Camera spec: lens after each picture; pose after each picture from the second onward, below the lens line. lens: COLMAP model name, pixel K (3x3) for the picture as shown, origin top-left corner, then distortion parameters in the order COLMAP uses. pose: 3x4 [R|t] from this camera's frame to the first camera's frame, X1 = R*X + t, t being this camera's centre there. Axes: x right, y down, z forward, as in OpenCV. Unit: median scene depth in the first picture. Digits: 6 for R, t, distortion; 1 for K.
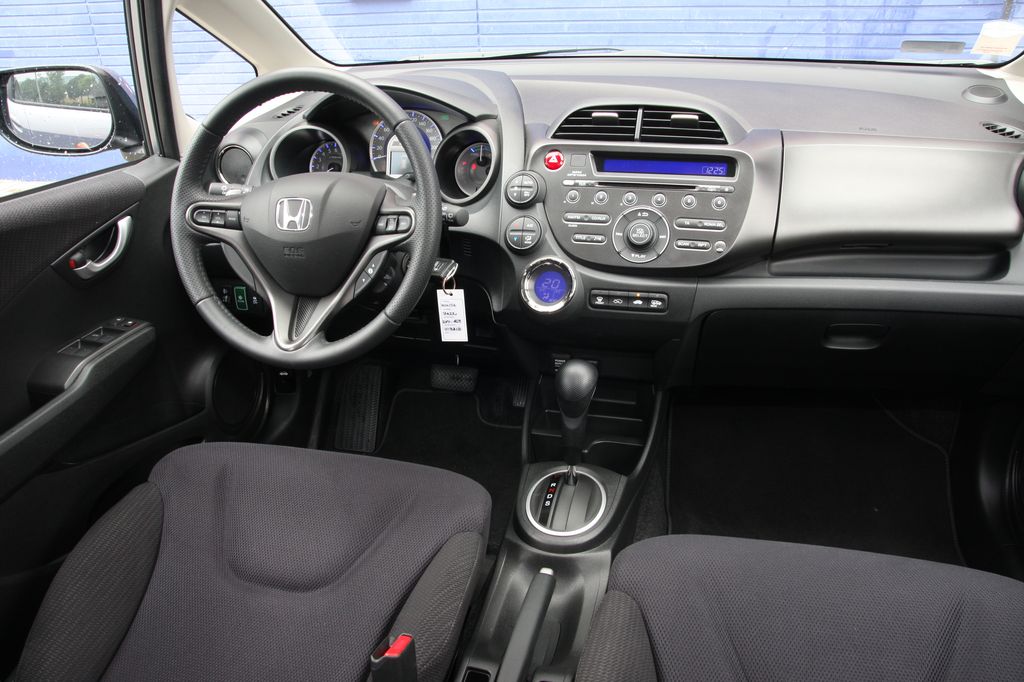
lens RADIAL K [[779.0, 0, 505.4], [0, 779.0, 346.3], [0, 0, 1]] dist [-0.145338, 0.119586]
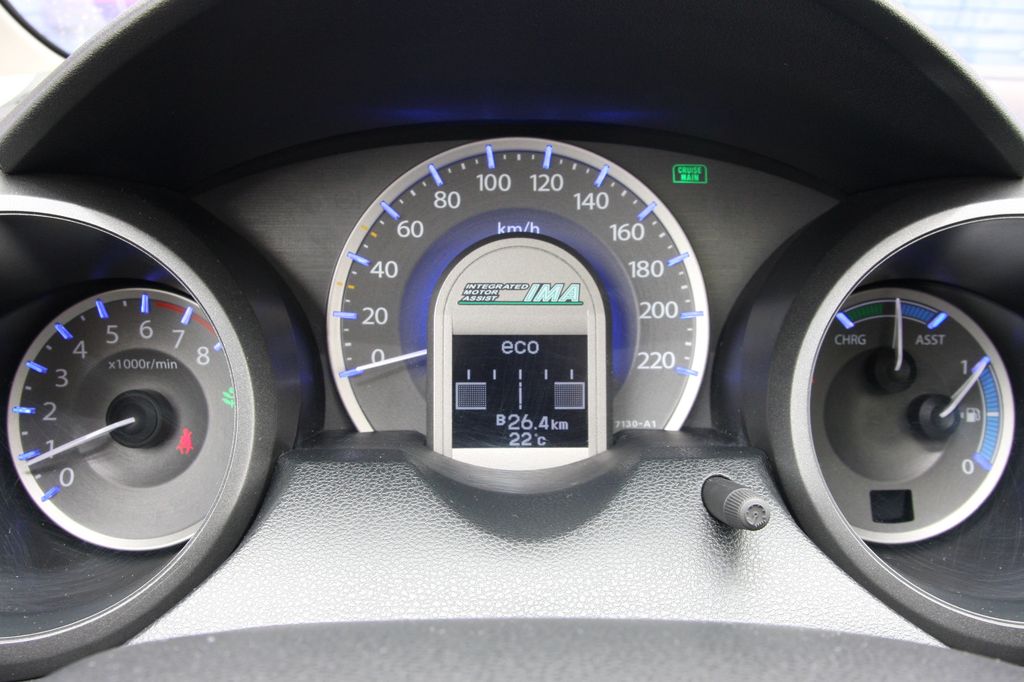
lens RADIAL K [[799.1, 0, 510.3], [0, 799.1, 333.3], [0, 0, 1]] dist [-0.144328, 0.101123]
pose [[0.954832, -0.035075, 0.295068, -0.237680], [0.093137, 0.978297, -0.185095, -0.259730], [-0.282172, 0.204217, 0.937376, 0.975946]]
